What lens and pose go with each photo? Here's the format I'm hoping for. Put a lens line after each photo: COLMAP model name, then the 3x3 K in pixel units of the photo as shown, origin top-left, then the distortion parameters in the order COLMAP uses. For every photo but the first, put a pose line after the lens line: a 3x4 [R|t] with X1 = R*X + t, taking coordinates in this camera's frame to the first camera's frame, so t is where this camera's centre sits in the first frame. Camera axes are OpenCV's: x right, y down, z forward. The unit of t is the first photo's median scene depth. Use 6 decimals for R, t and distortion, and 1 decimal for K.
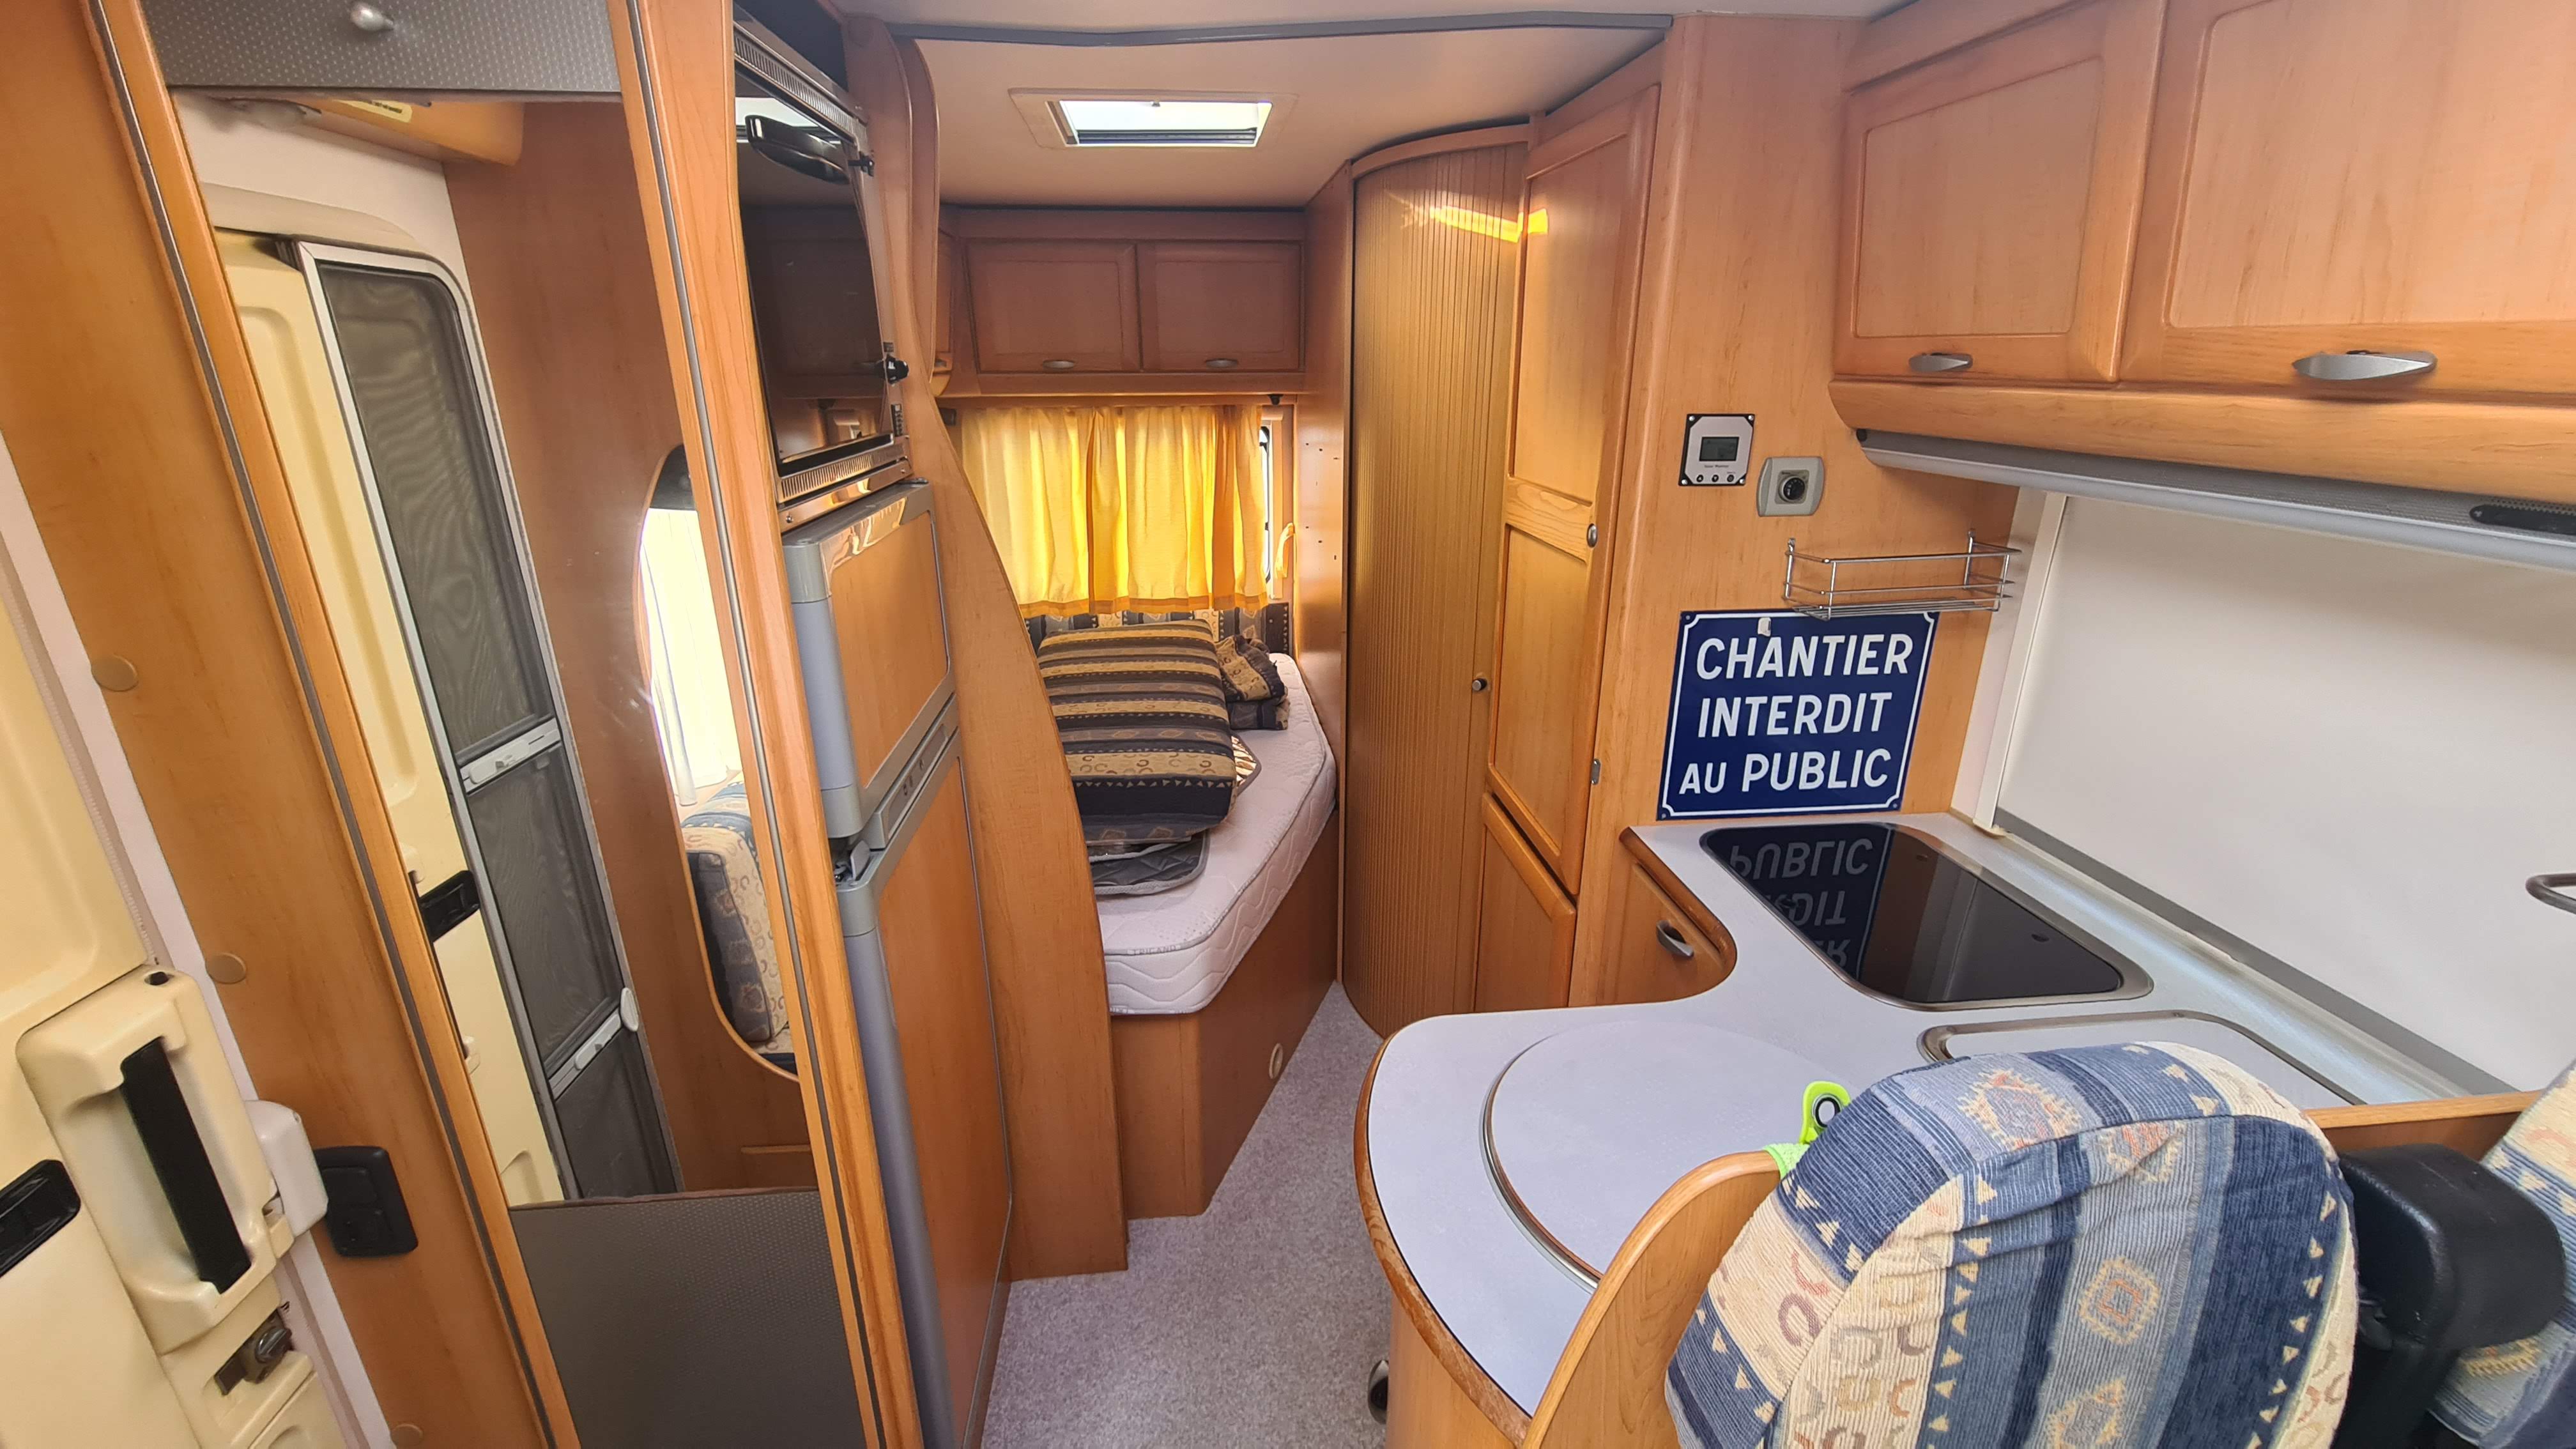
lens RADIAL K [[1059.9, 0, 1289.9], [0, 1059.9, 730.6], [0, 0, 1]] dist [-0.001443, 0.000563]
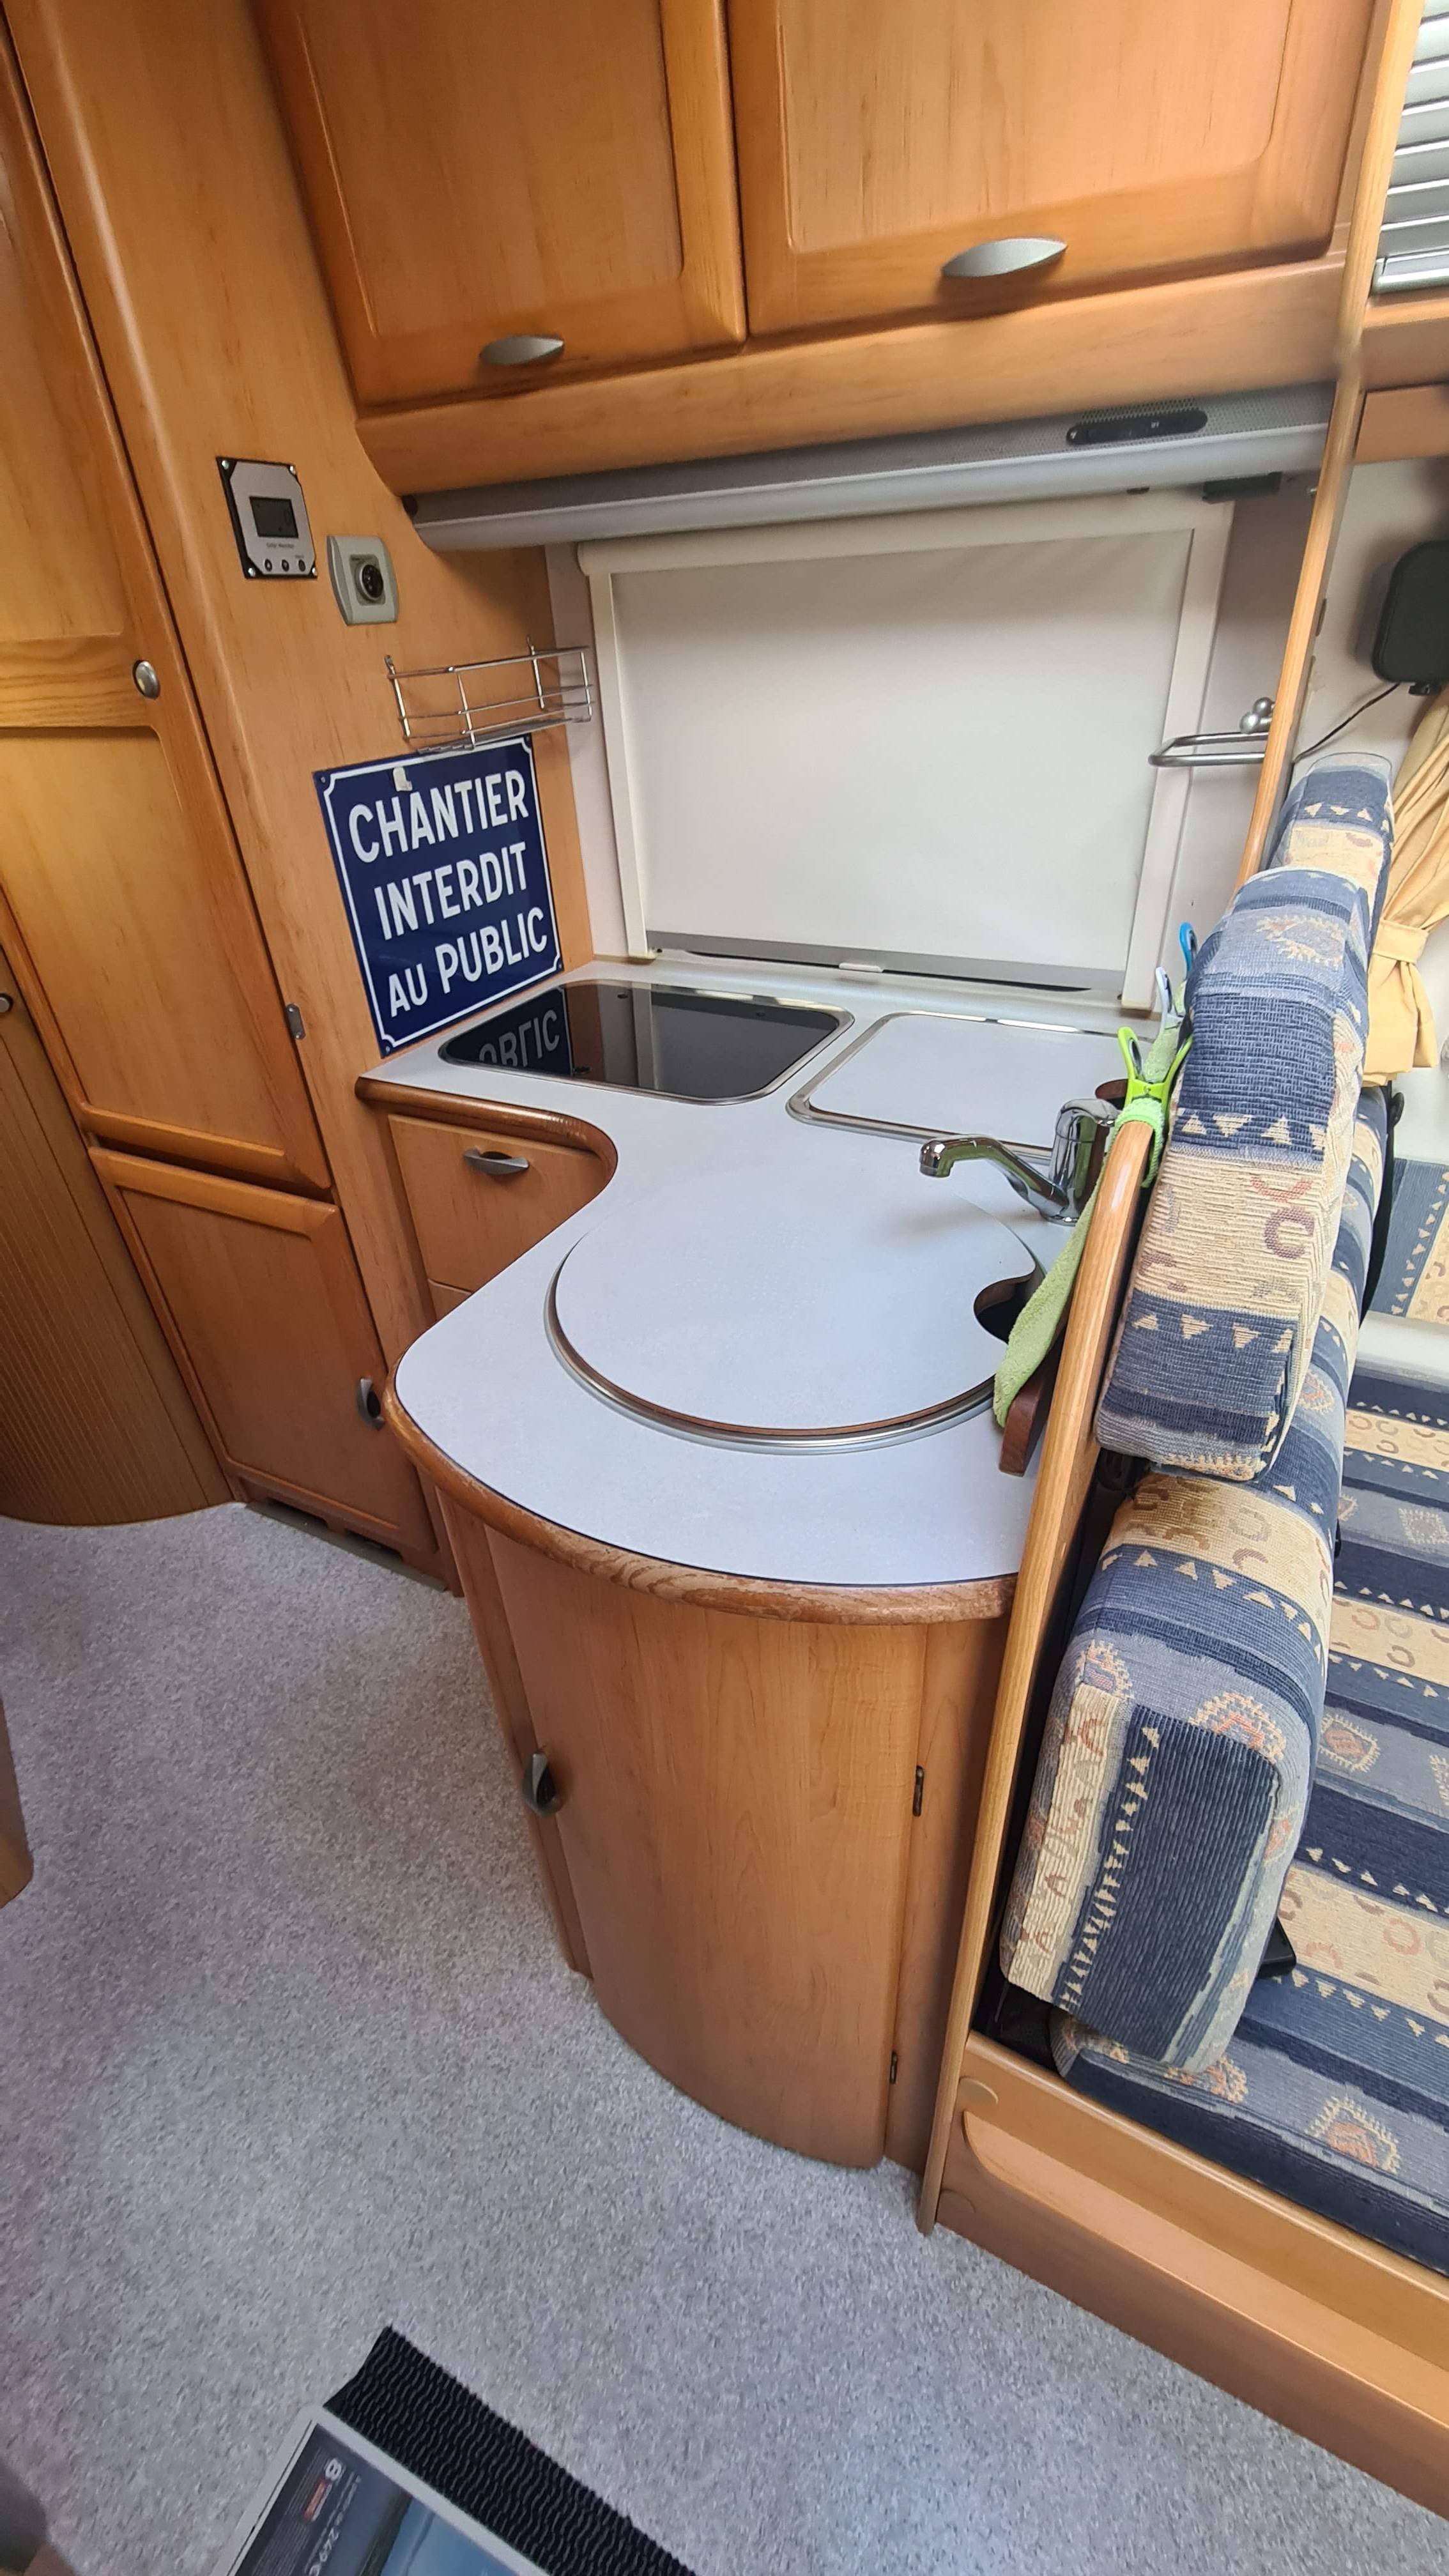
lens RADIAL K [[1048.2, 0, 724.5], [0, 1048.2, 1288.0], [0, 0, 1]] dist [-0.000807, 0.000377]
pose [[0.551134, -0.477104, 0.684561, -0.157059], [0.324875, 0.878363, 0.350621, 0.044085], [-0.768575, 0.029158, 0.639095, 0.289032]]
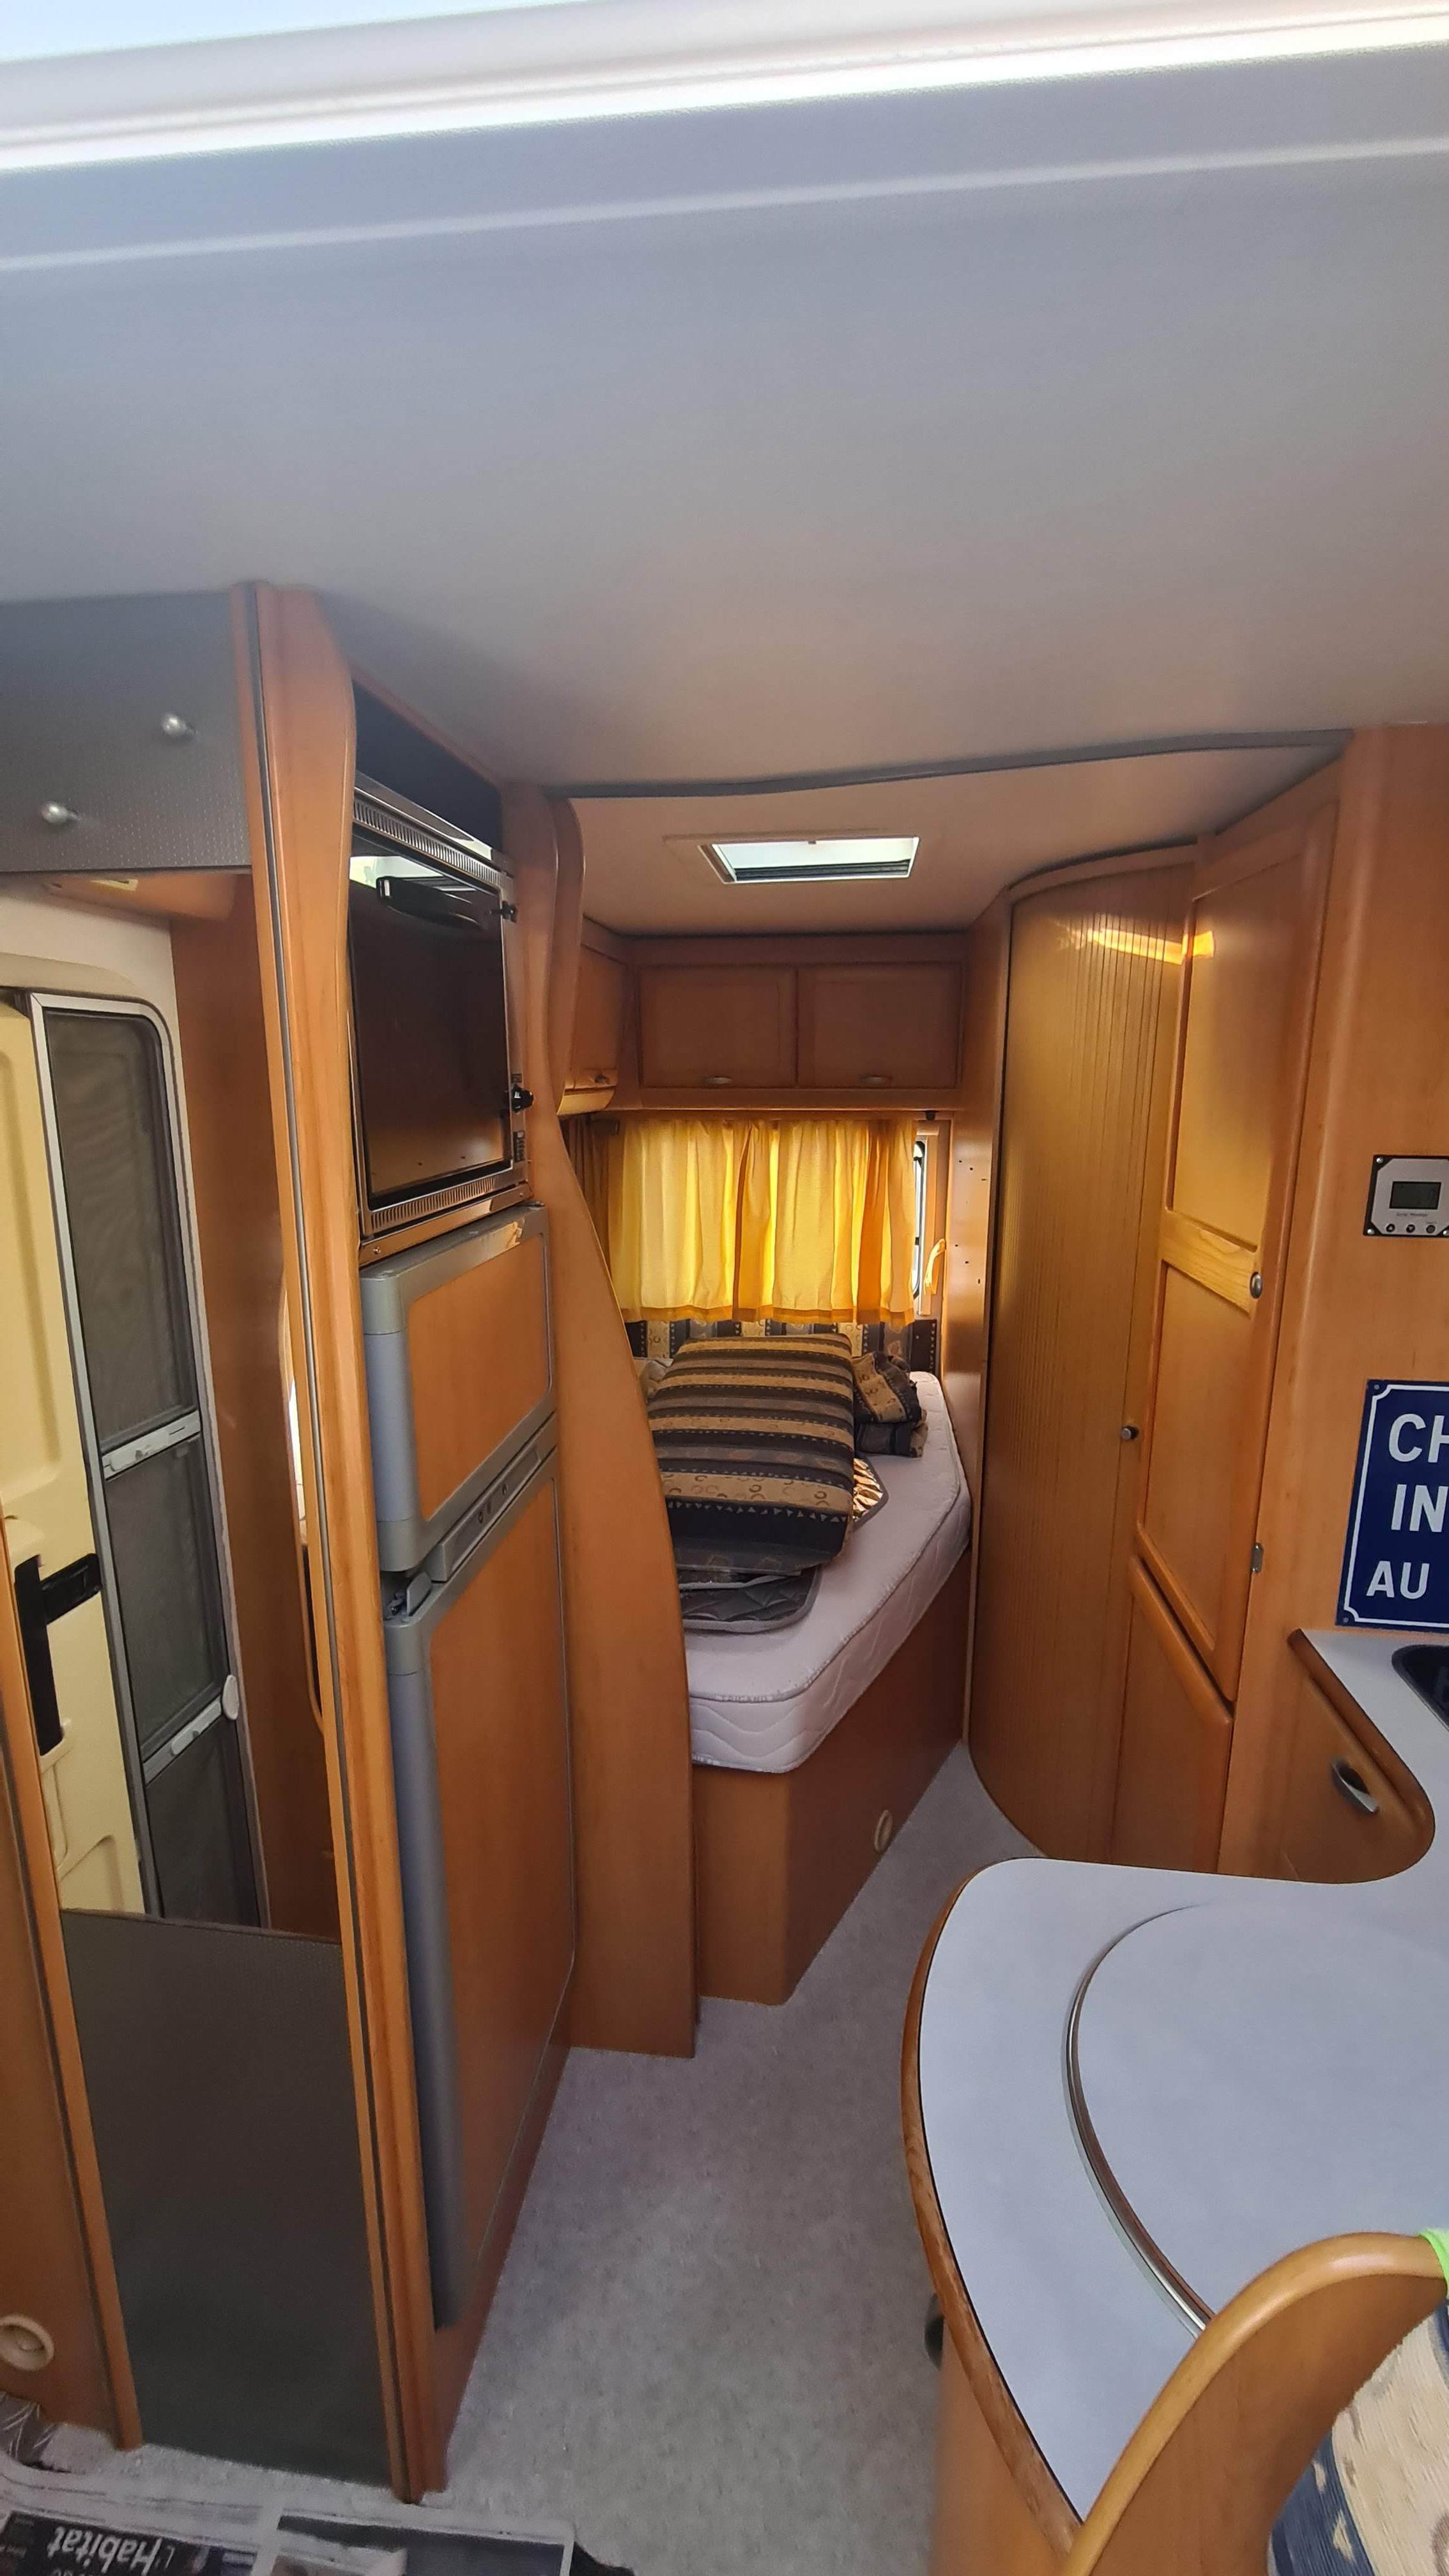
lens RADIAL K [[1058.0, 0, 725.5], [0, 1058.0, 1292.1], [0, 0, 1]] dist [-0.000669, -0.000177]
pose [[0.974214, 0.048793, -0.220288, 0.049919], [-0.075966, 0.990268, -0.116616, -0.042454], [0.212454, 0.130343, 0.968439, 0.059308]]
